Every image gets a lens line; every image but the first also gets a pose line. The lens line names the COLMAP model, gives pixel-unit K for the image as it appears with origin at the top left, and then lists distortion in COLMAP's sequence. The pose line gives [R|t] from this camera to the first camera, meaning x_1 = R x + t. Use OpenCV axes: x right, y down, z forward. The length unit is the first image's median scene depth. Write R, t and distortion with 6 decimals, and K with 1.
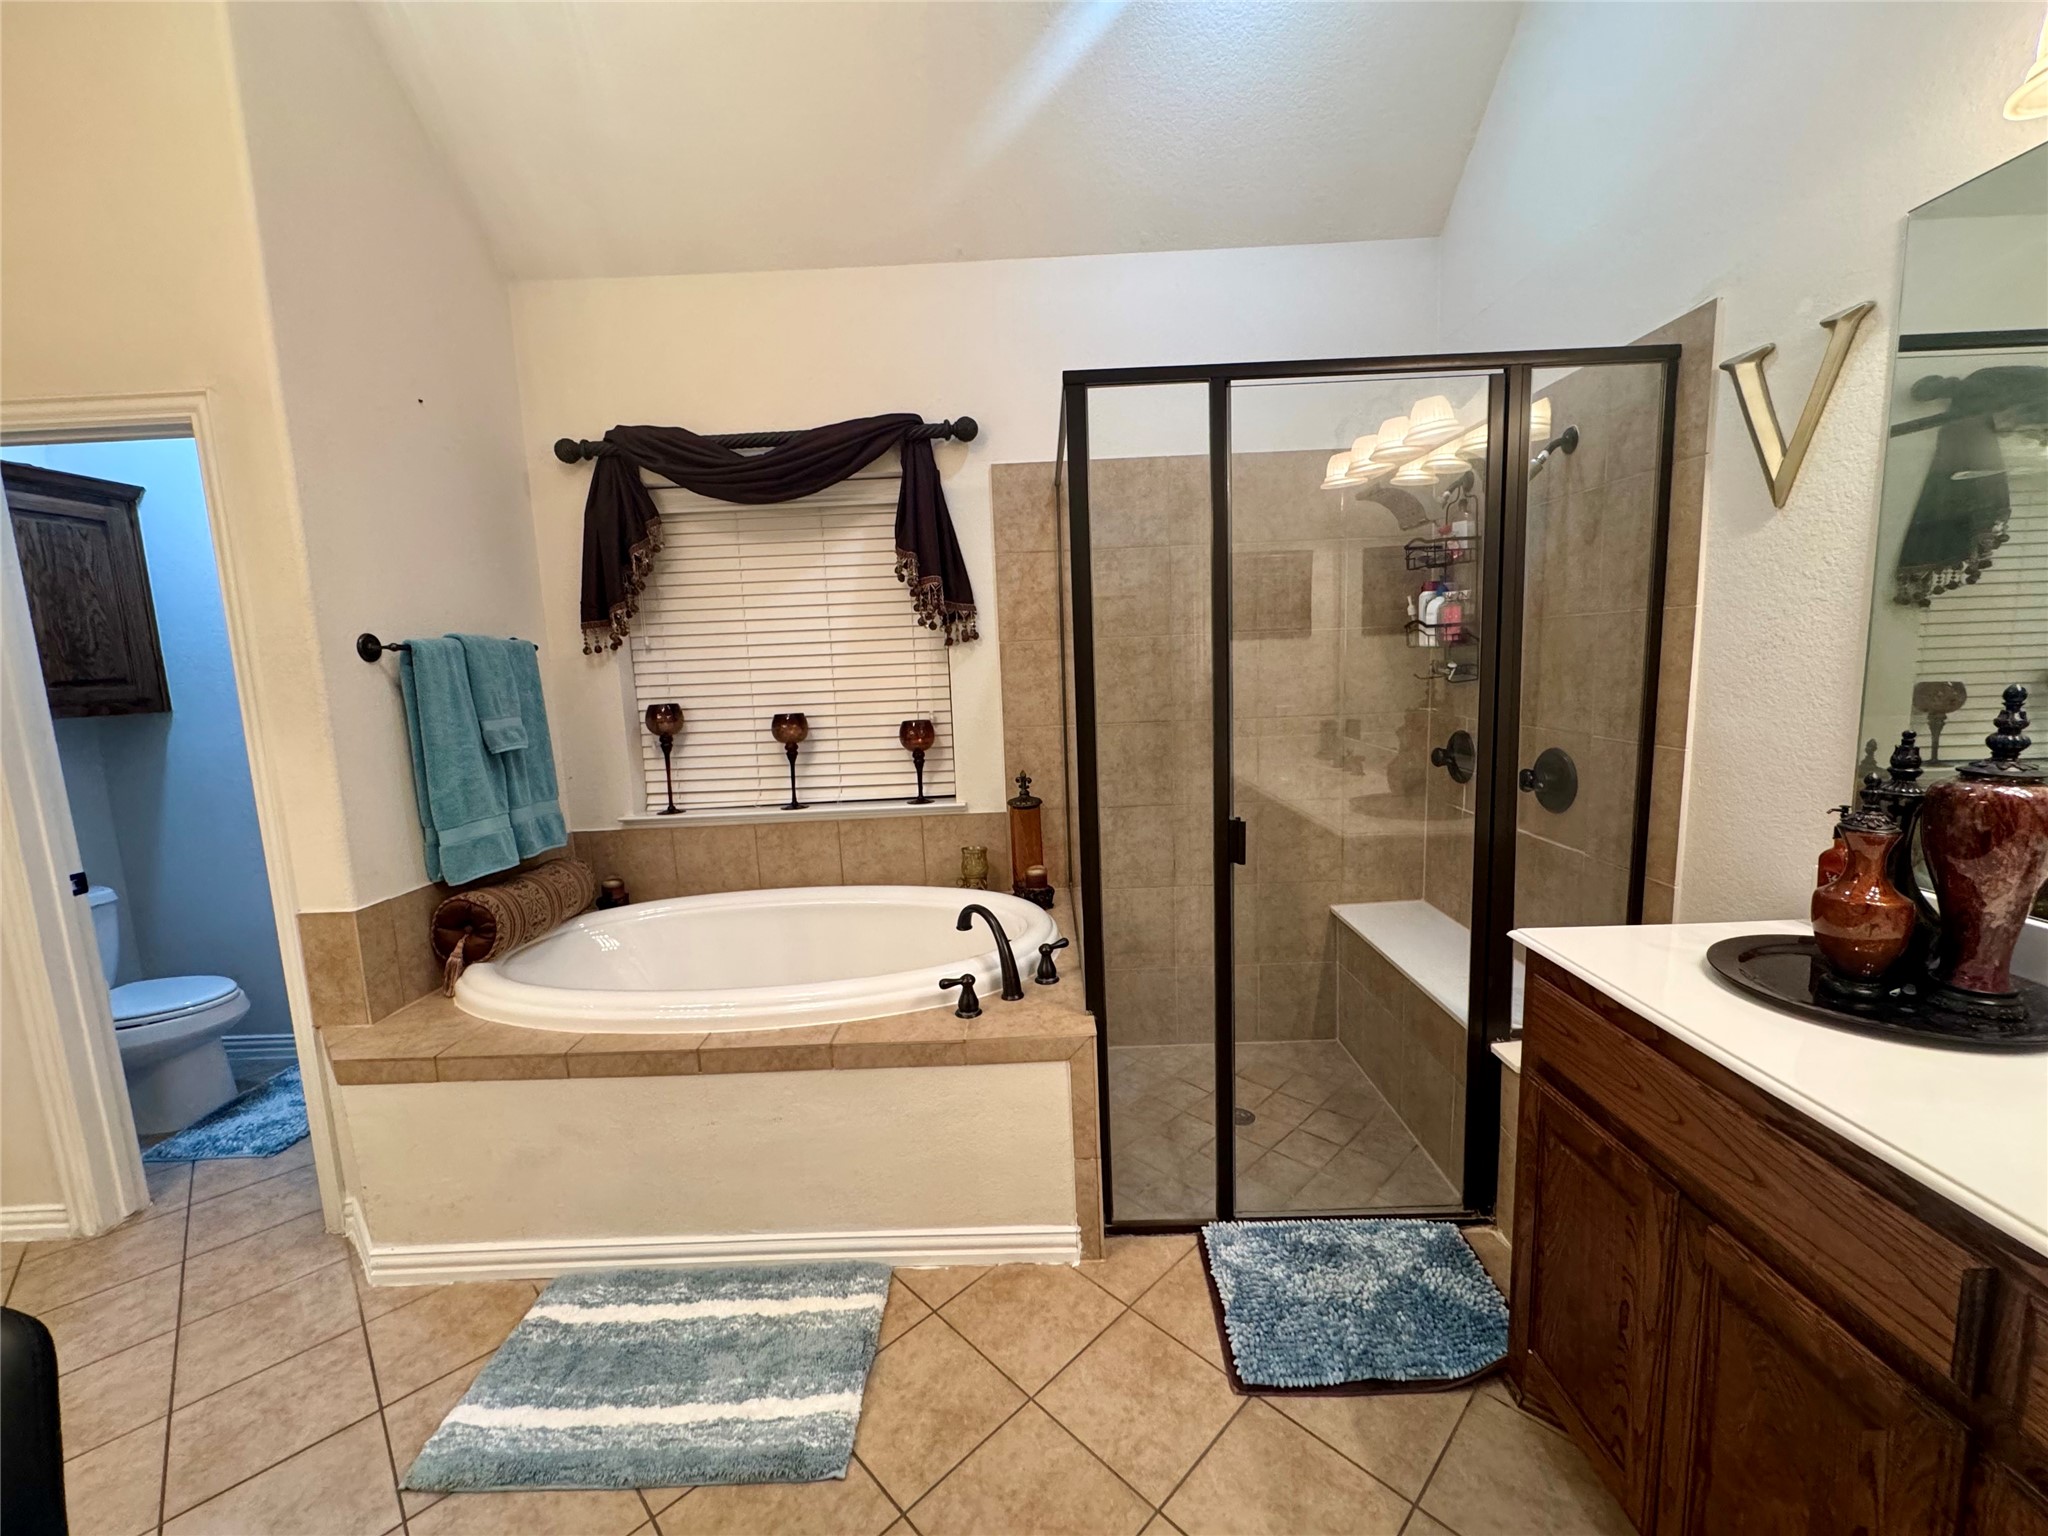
lens RADIAL K [[818.6, 0, 1023.5], [0, 818.6, 766.8], [0, 0, 1]] dist [-0.002712, -0.000163]
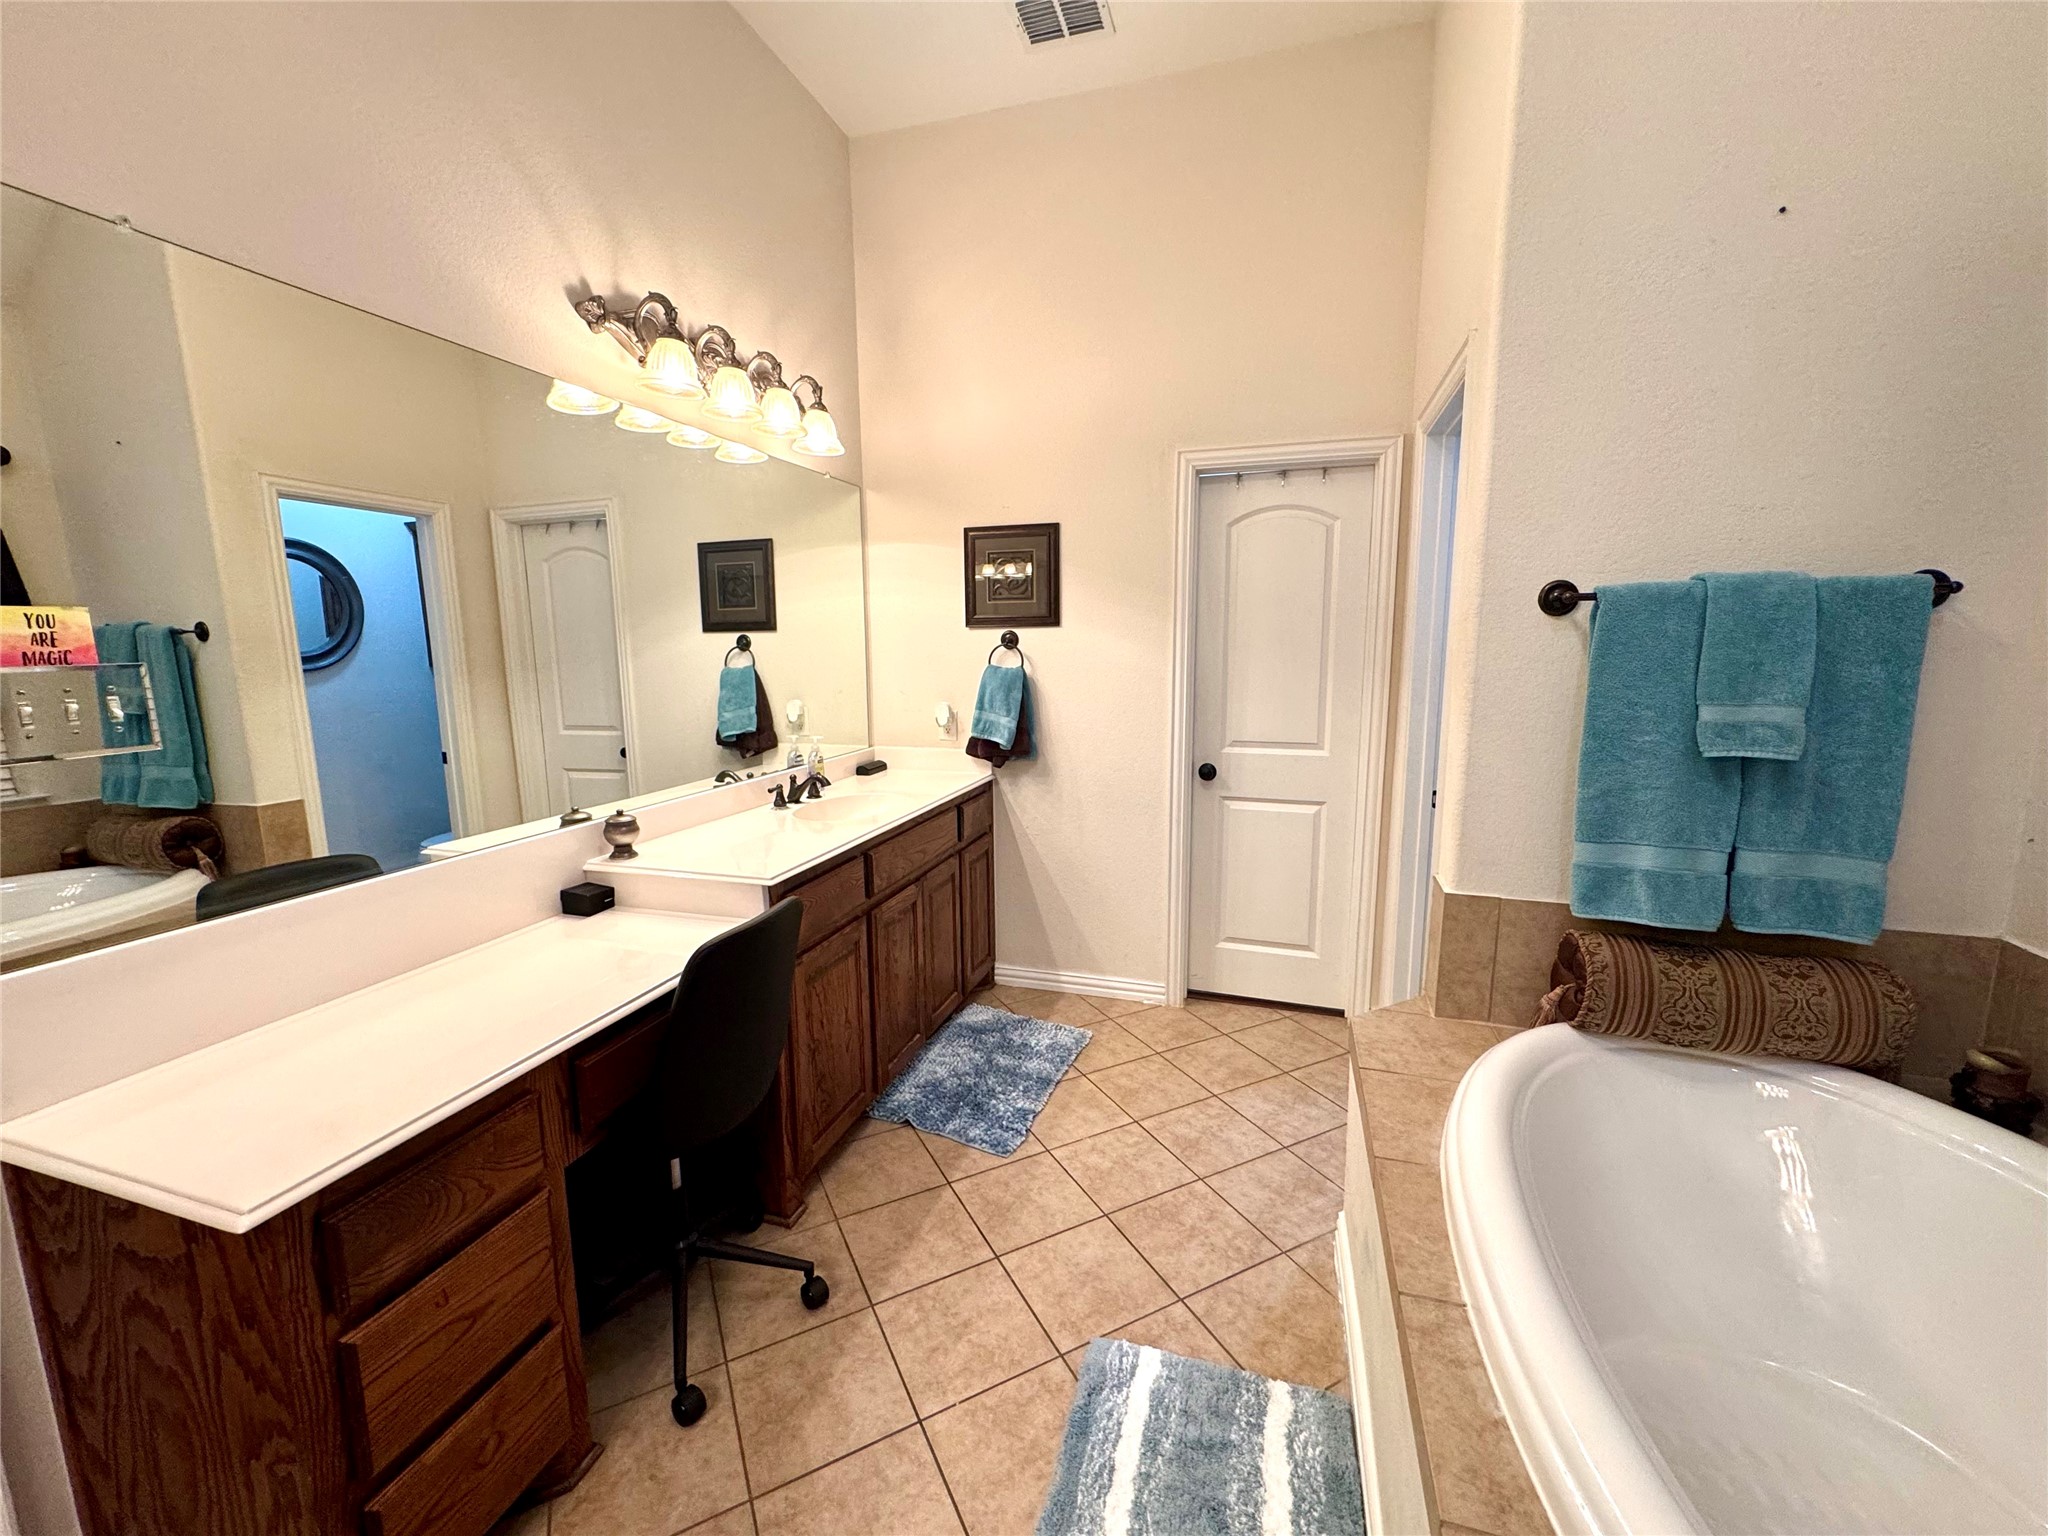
lens RADIAL K [[818.6, 0, 1023.5], [0, 818.6, 766.8], [0, 0, 1]] dist [-0.002712, -0.000163]
pose [[-0.289312, 0.184331, -0.939319, 0.138677], [-0.109754, 0.968425, 0.223847, -0.104699], [0.950922, 0.167855, -0.259946, 0.720073]]
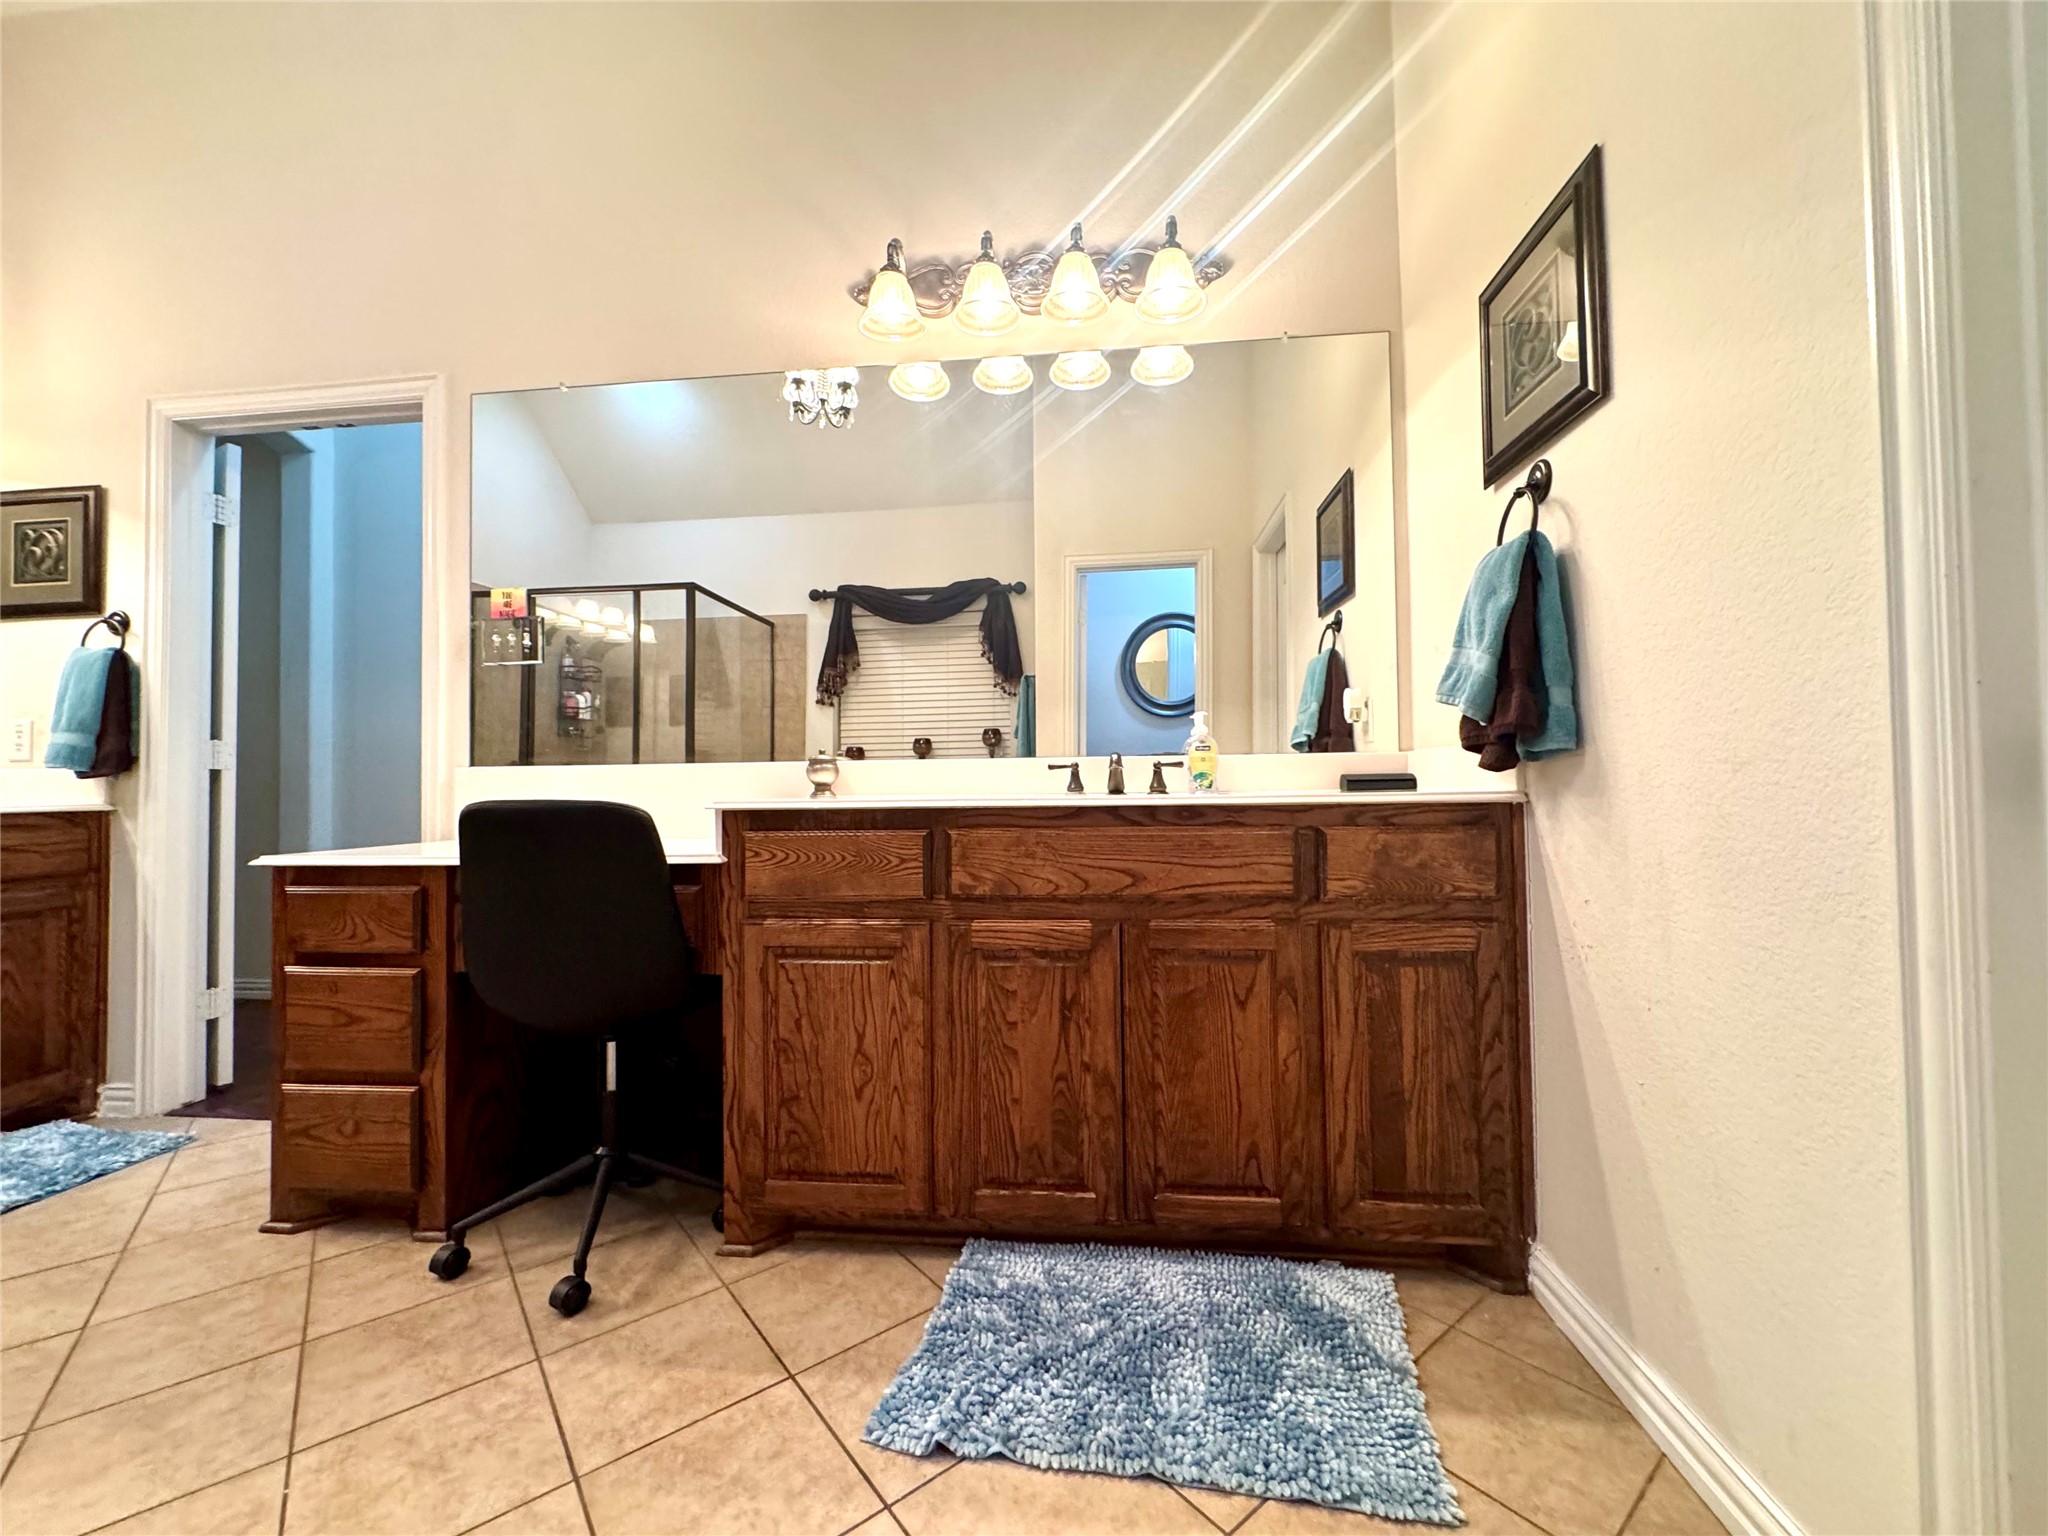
lens RADIAL K [[818.6, 0, 1023.5], [0, 818.6, 766.8], [0, 0, 1]] dist [-0.002712, -0.000163]
pose [[-0.994358, 0.053066, 0.091851, -0.940400], [0.063103, 0.991918, 0.110078, 0.137677], [-0.085267, 0.115253, -0.989670, 0.978851]]
